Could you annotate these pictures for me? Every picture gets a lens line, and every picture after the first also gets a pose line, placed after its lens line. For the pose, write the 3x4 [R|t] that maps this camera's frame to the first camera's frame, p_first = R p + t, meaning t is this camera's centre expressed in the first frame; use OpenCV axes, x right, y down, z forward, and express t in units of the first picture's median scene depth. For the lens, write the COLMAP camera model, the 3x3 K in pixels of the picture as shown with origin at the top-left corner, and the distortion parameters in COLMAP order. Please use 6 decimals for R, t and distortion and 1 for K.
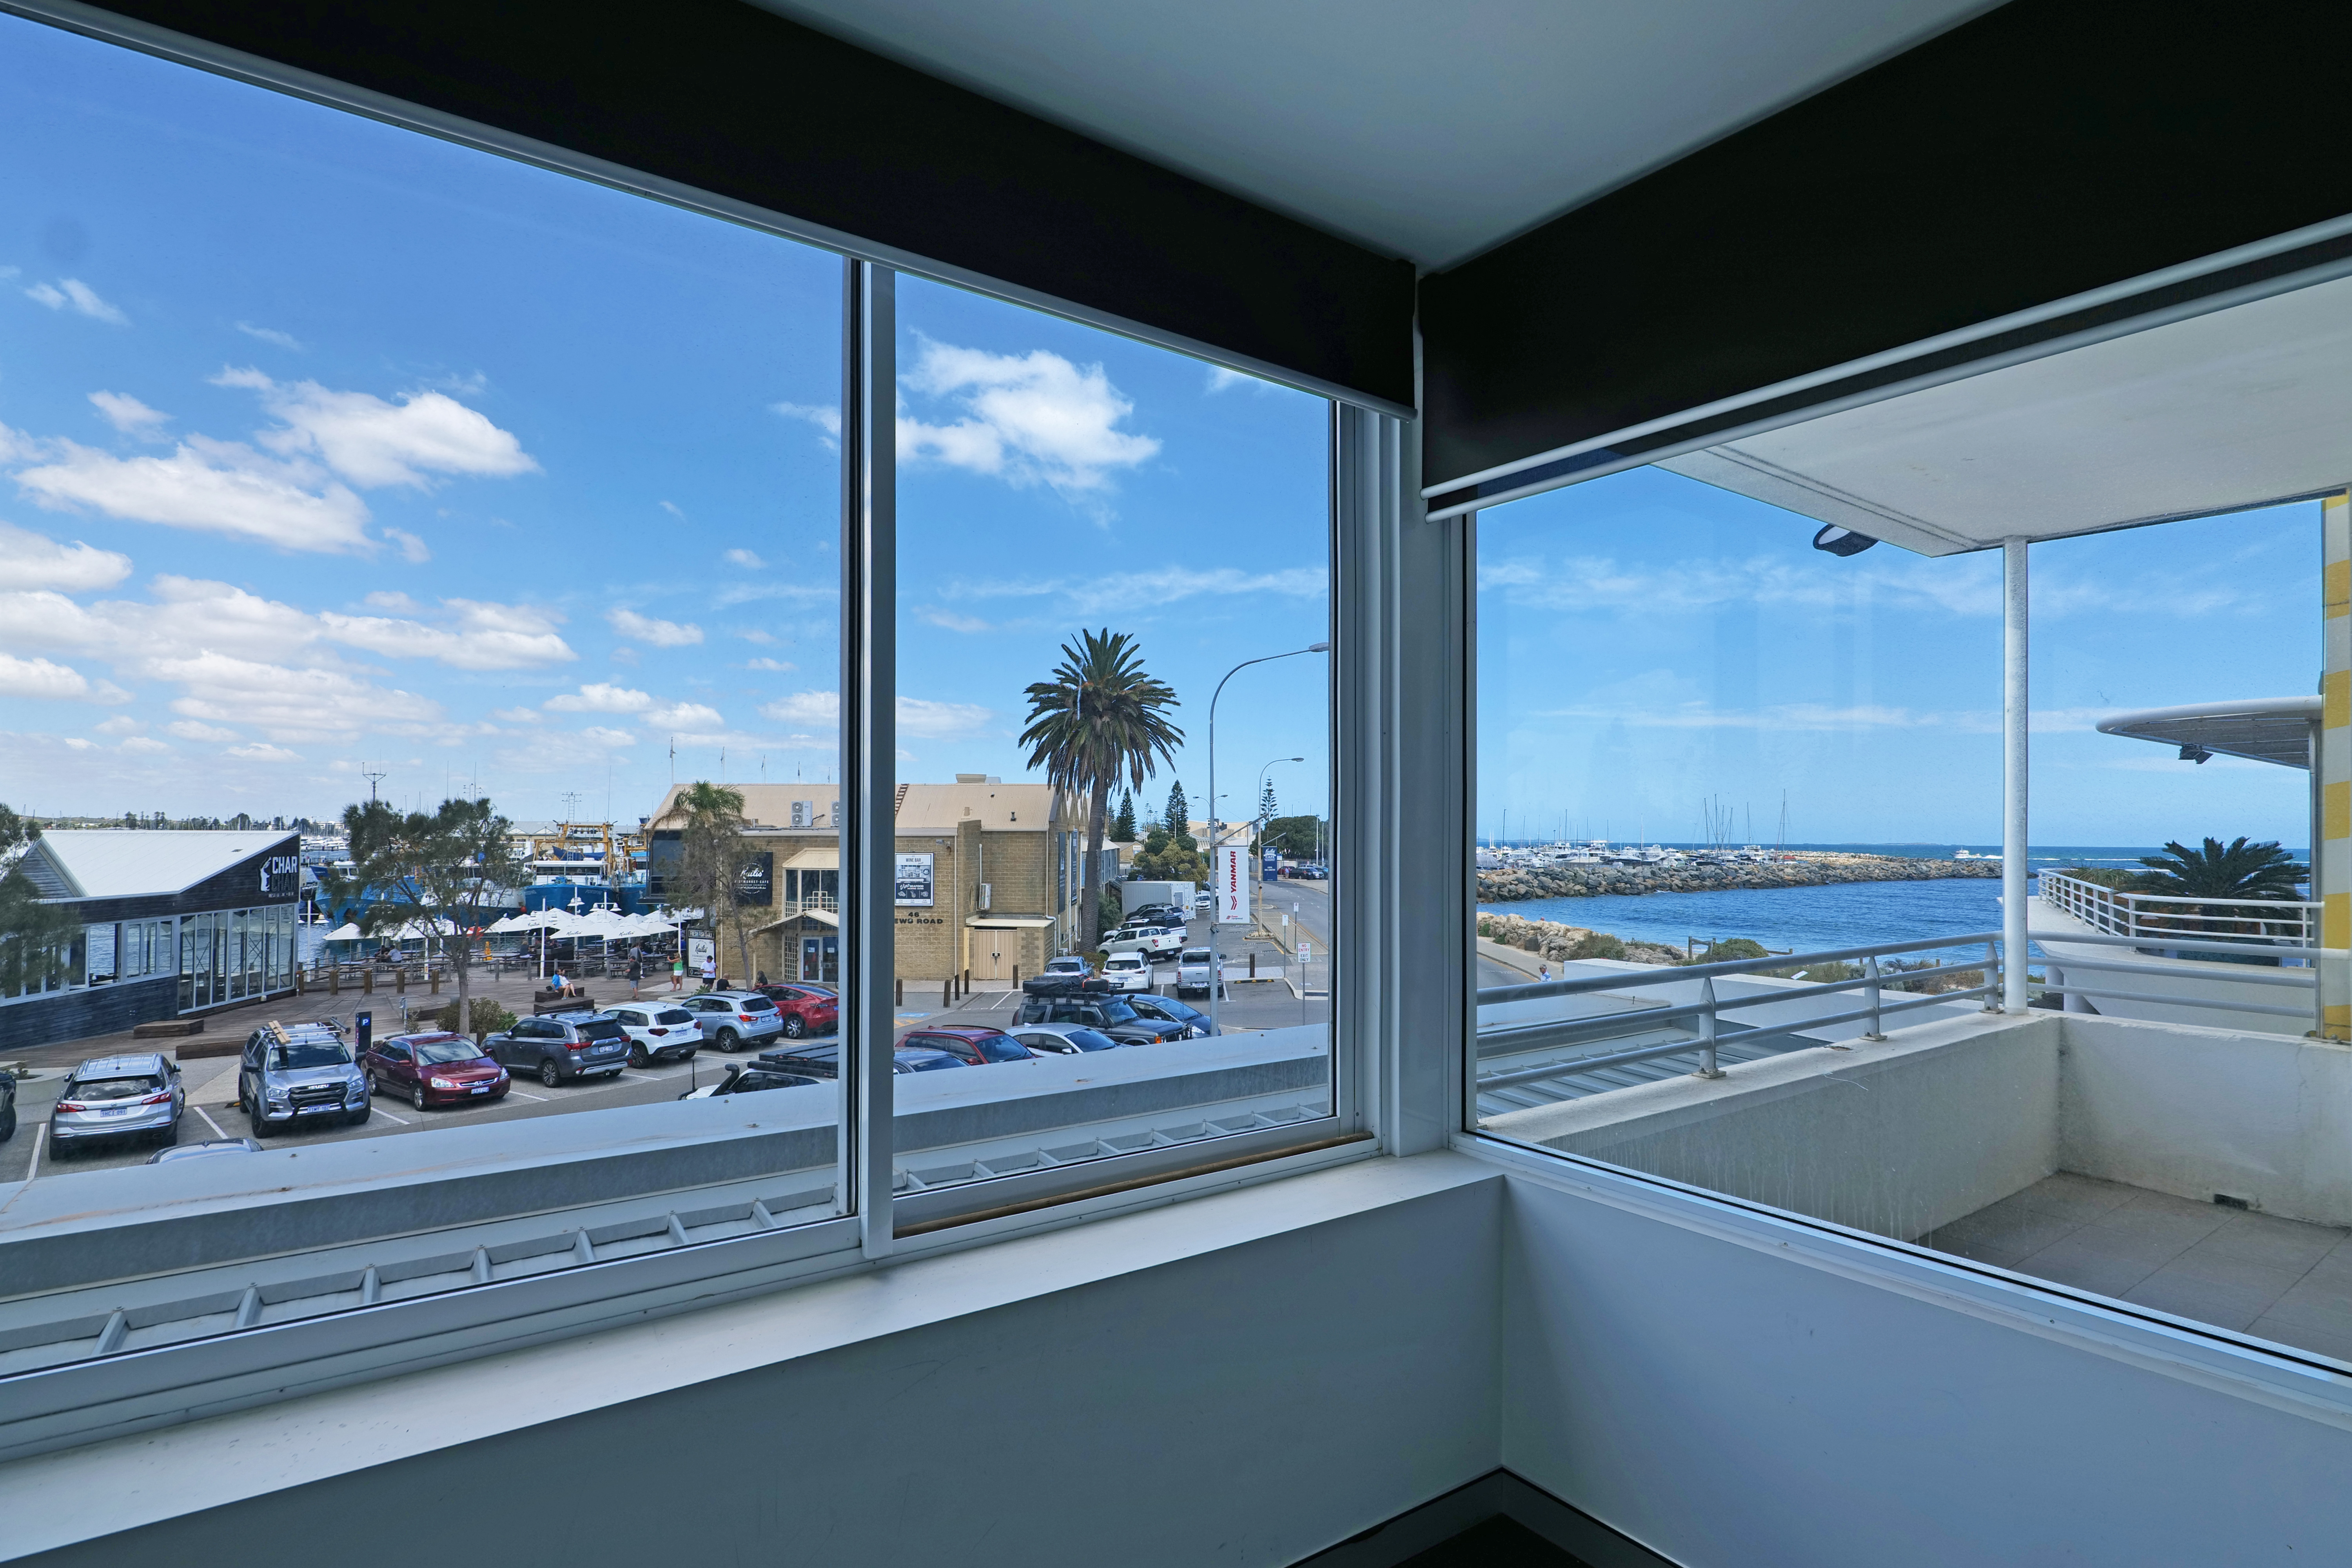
lens RADIAL K [[1108.3, 0, 1139.6], [0, 1108.3, 783.2], [0, 0, 1]] dist [-0.033349, 0.021177]
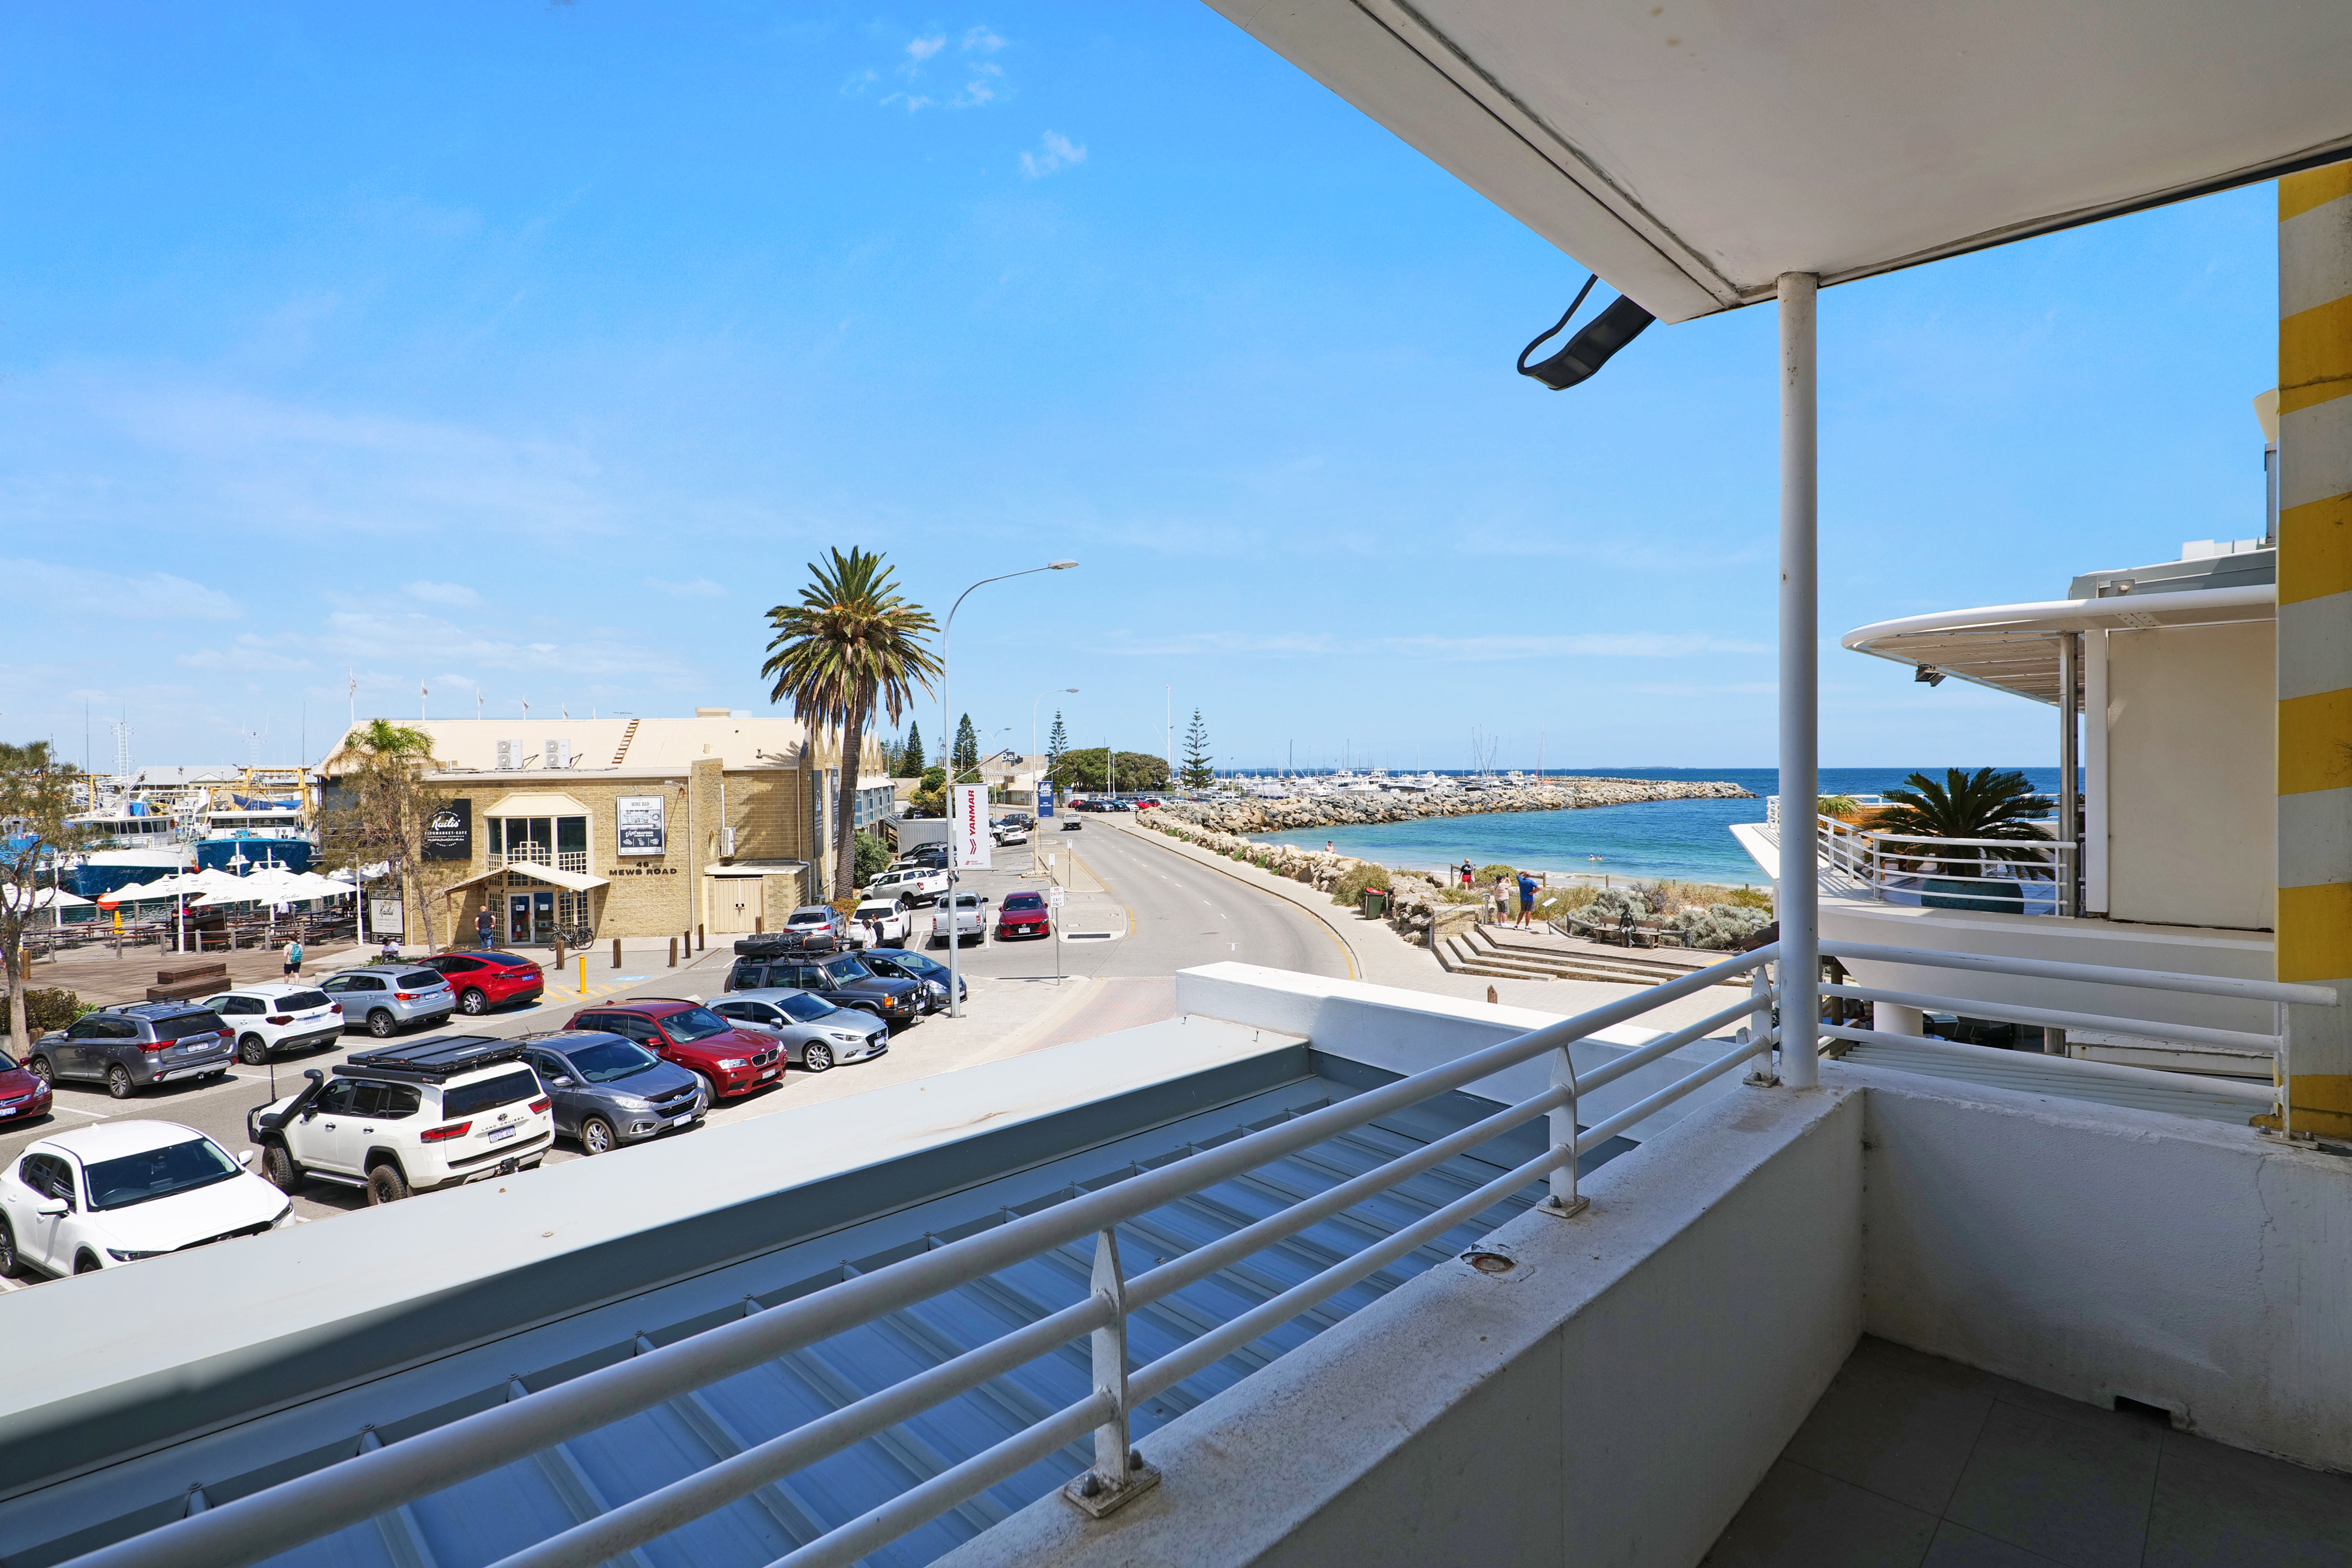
lens RADIAL K [[1108.3, 0, 1139.6], [0, 1108.3, 783.2], [0, 0, 1]] dist [-0.033349, 0.021177]
pose [[0.983942, -0.017349, 0.177644, 0.034478], [0.006574, 0.998112, 0.061063, 0.000741], [-0.178368, -0.058914, 0.982199, 0.050164]]
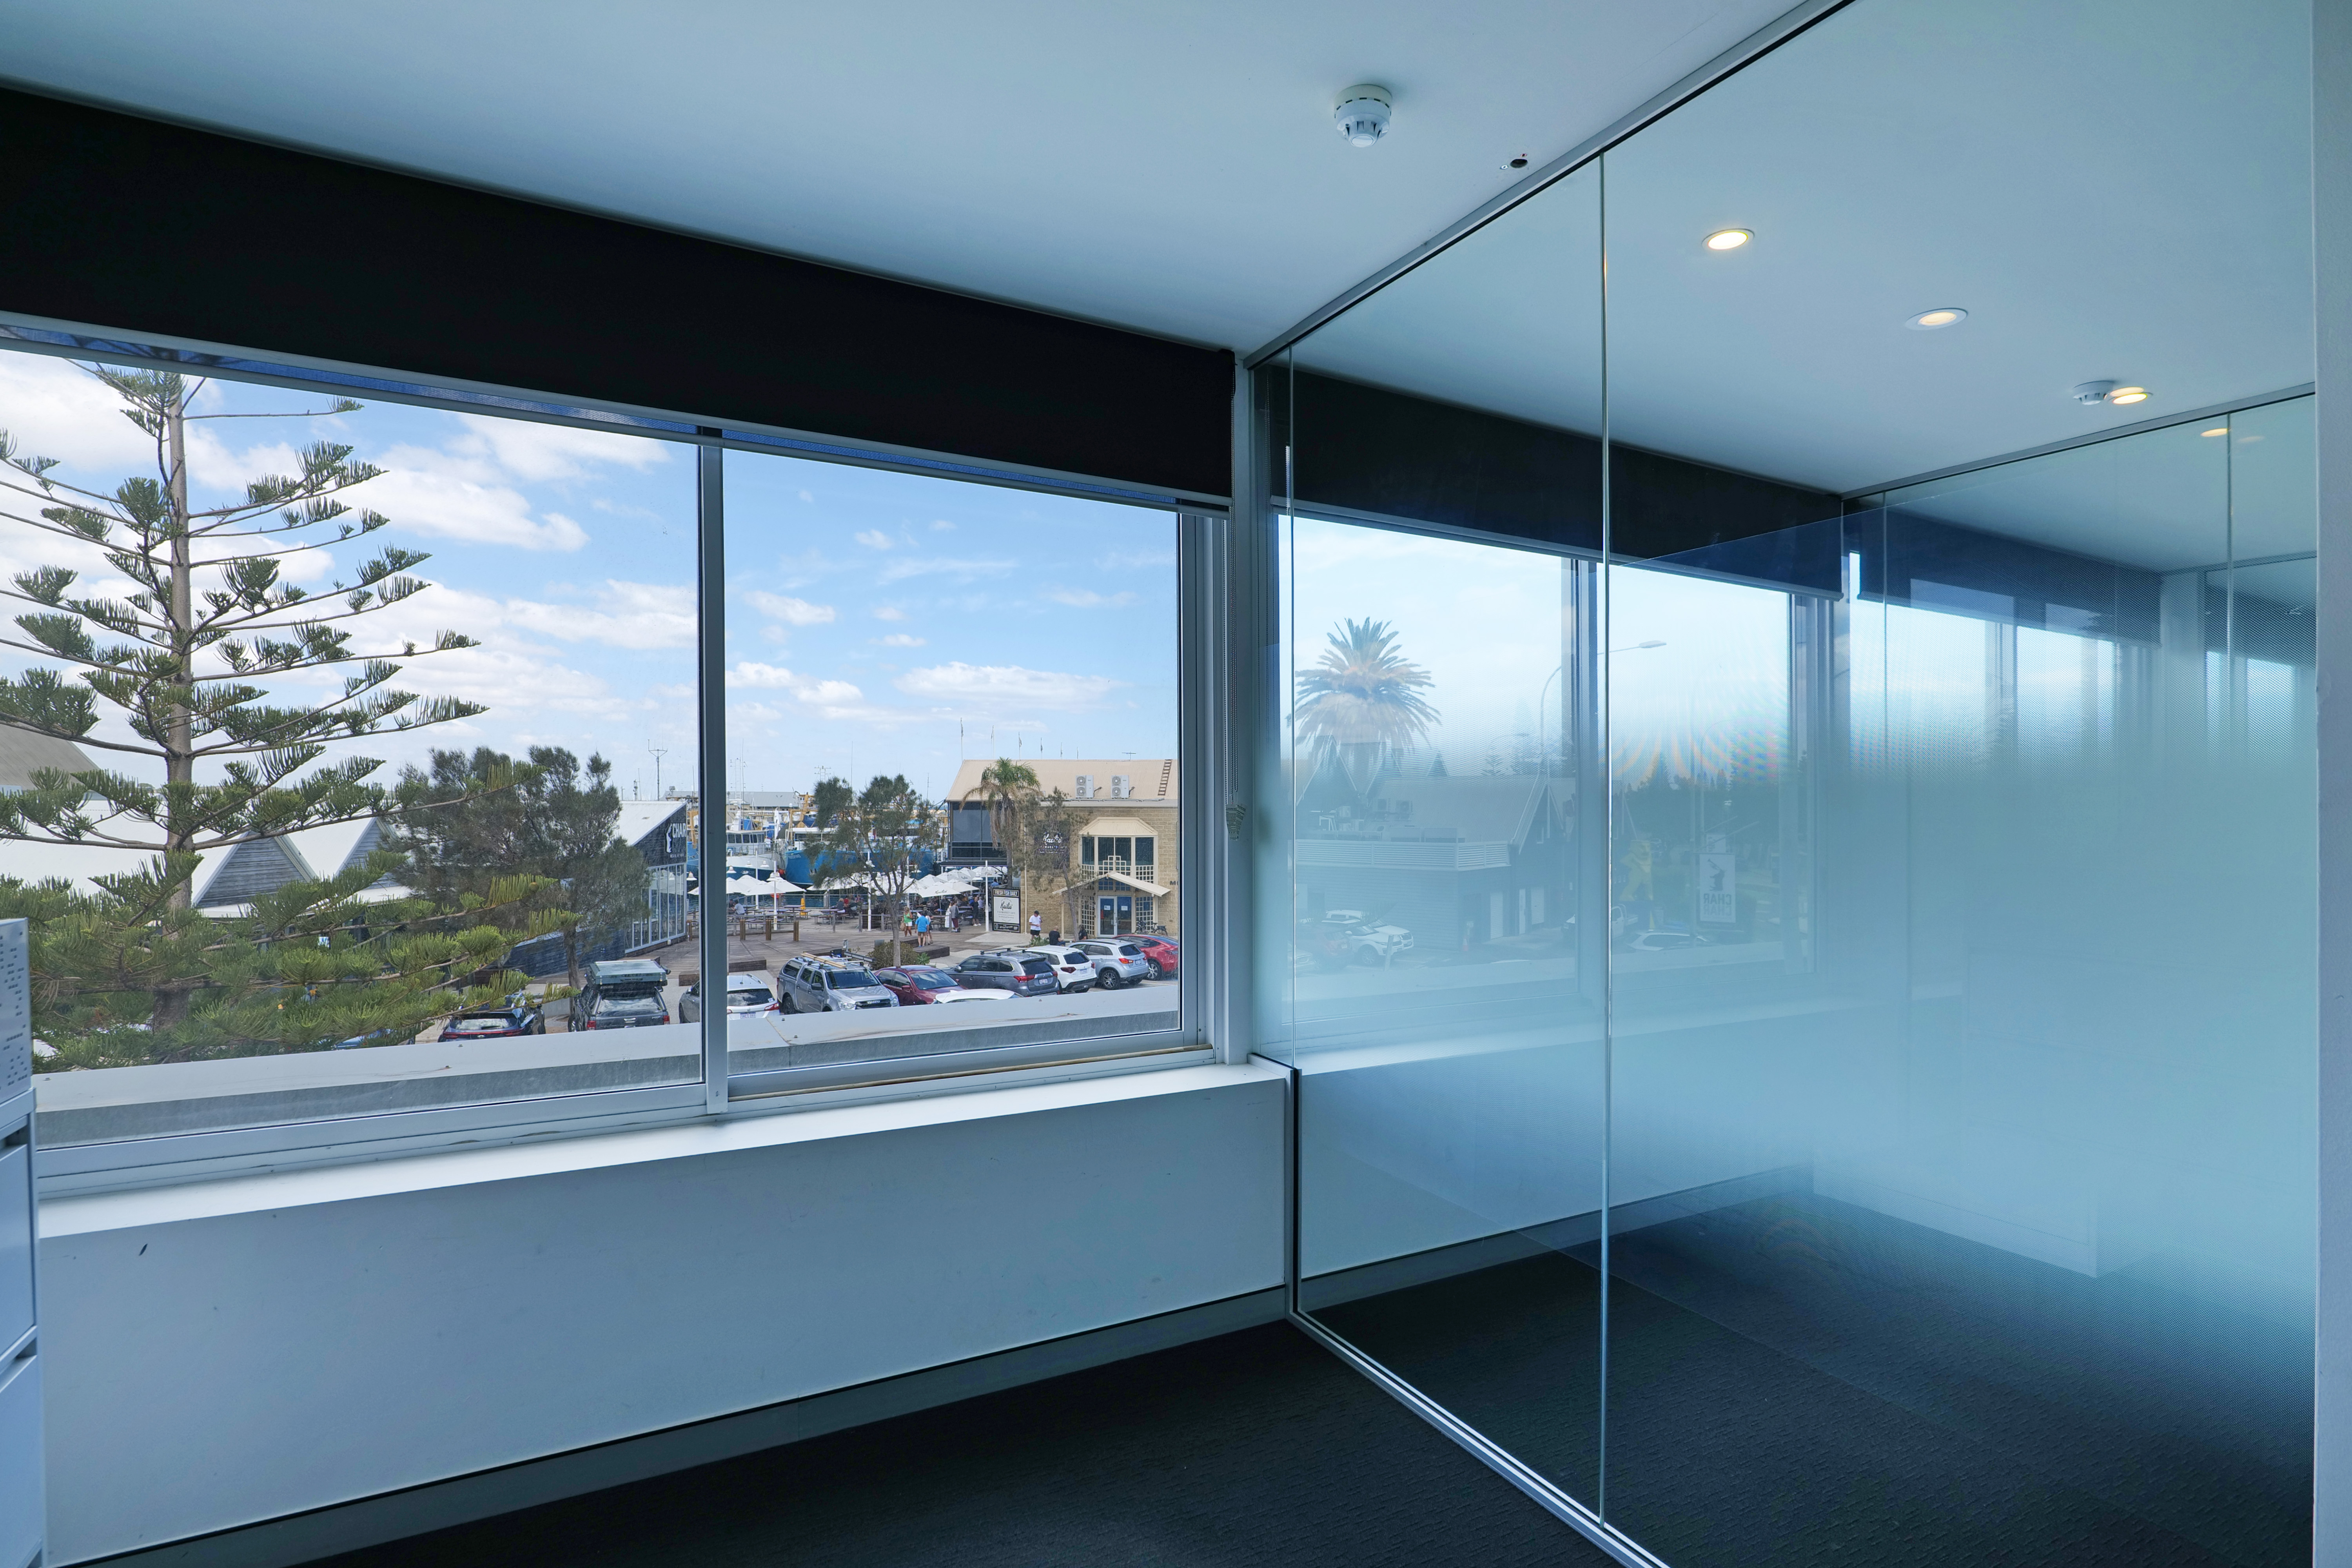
lens RADIAL K [[1108.3, 0, 1139.6], [0, 1108.3, 783.2], [0, 0, 1]] dist [-0.033349, 0.021177]
pose [[0.994453, 0.000103, -0.105178, -0.138657], [0.002672, 0.999652, 0.026238, -0.005378], [0.105145, -0.026373, 0.994107, -0.111338]]
